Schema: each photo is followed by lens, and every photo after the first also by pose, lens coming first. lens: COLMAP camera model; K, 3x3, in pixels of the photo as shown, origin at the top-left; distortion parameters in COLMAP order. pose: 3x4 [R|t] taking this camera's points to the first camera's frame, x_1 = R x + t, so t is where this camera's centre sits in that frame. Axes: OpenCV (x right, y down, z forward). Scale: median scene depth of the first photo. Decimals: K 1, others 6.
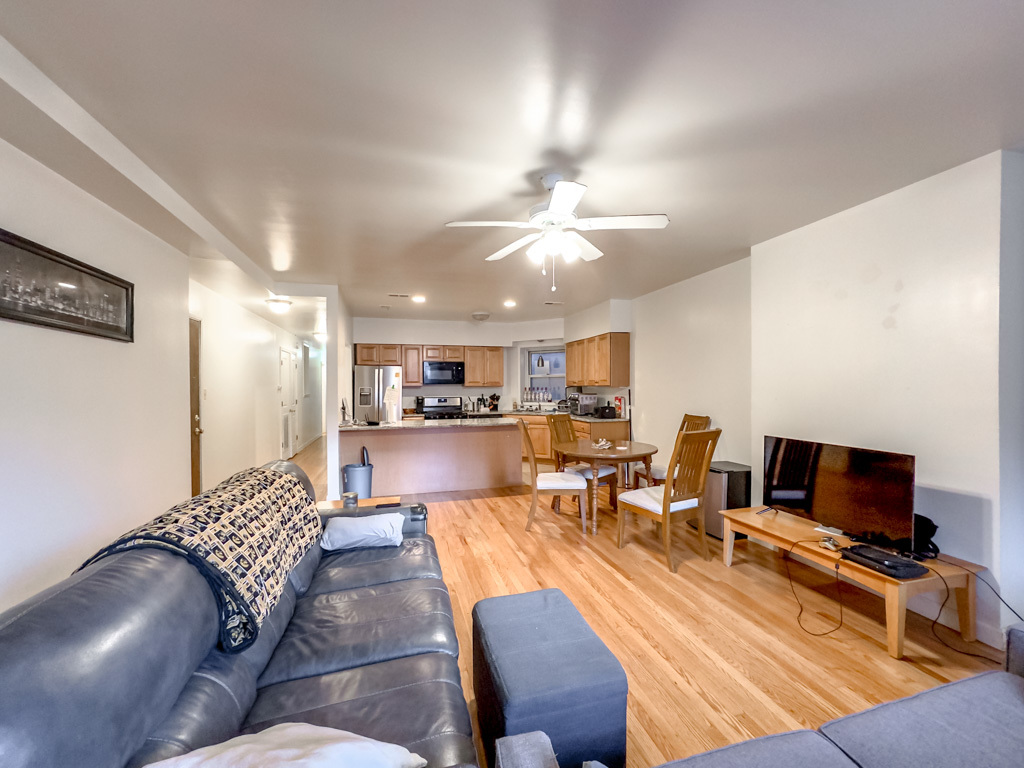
lens RADIAL K [[416.8, 0, 510.2], [0, 416.8, 389.0], [0, 0, 1]] dist [-0.021591, 0.009463]
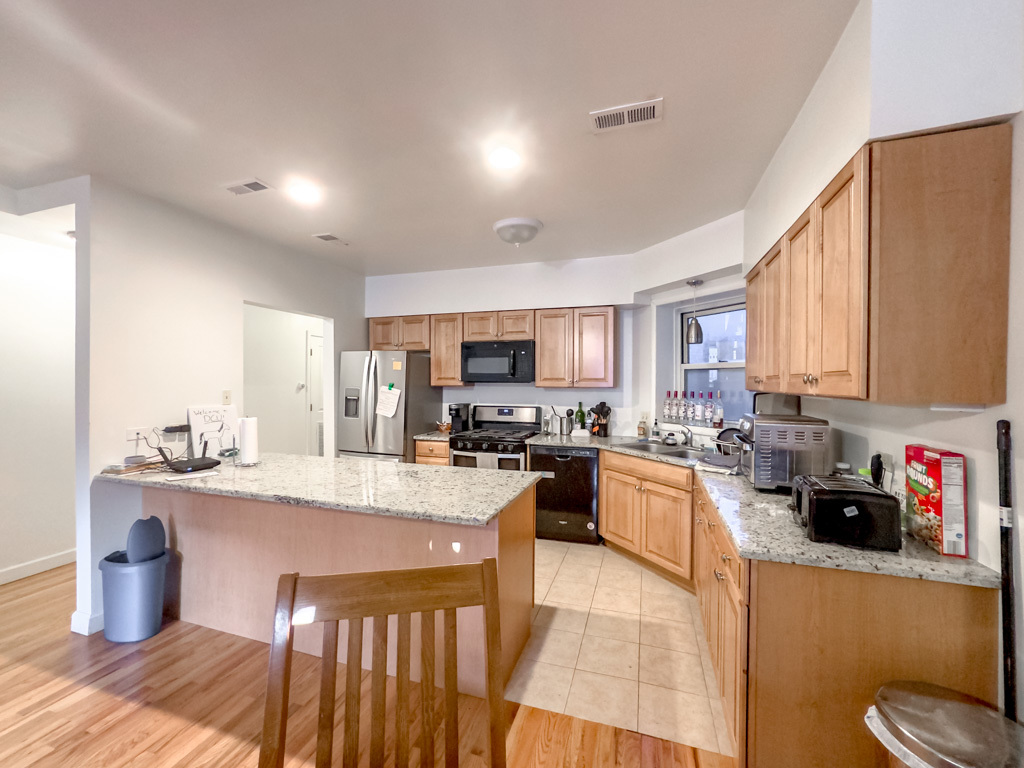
lens RADIAL K [[416.8, 0, 516.2], [0, 416.8, 386.1], [0, 0, 1]] dist [-0.021591, 0.009463]
pose [[0.833648, 0.013696, -0.552126, 0.157574], [-0.012034, 0.999906, 0.006633, -0.010573], [0.552165, 0.001115, 0.833734, 0.554509]]
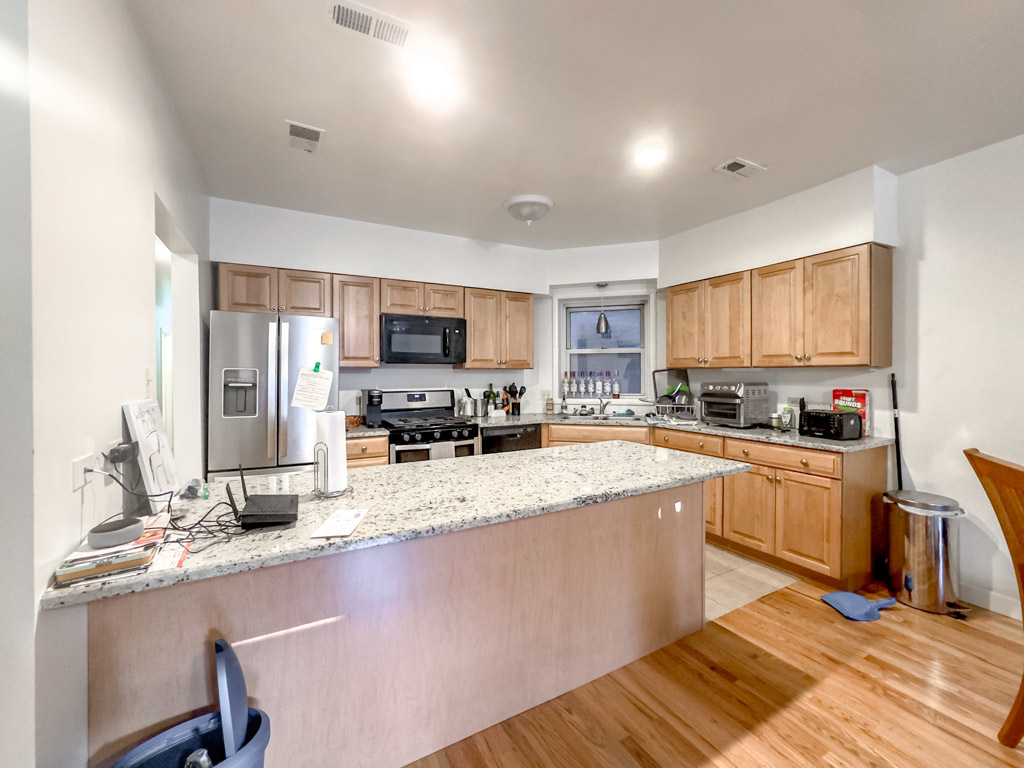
lens RADIAL K [[416.8, 0, 506.5], [0, 416.8, 381.2], [0, 0, 1]] dist [-0.021591, 0.009463]
pose [[0.975225, -0.002014, 0.221208, -0.171104], [-0.000575, 0.999932, 0.011638, 0.003030], [-0.221216, -0.011477, 0.975157, 0.505861]]
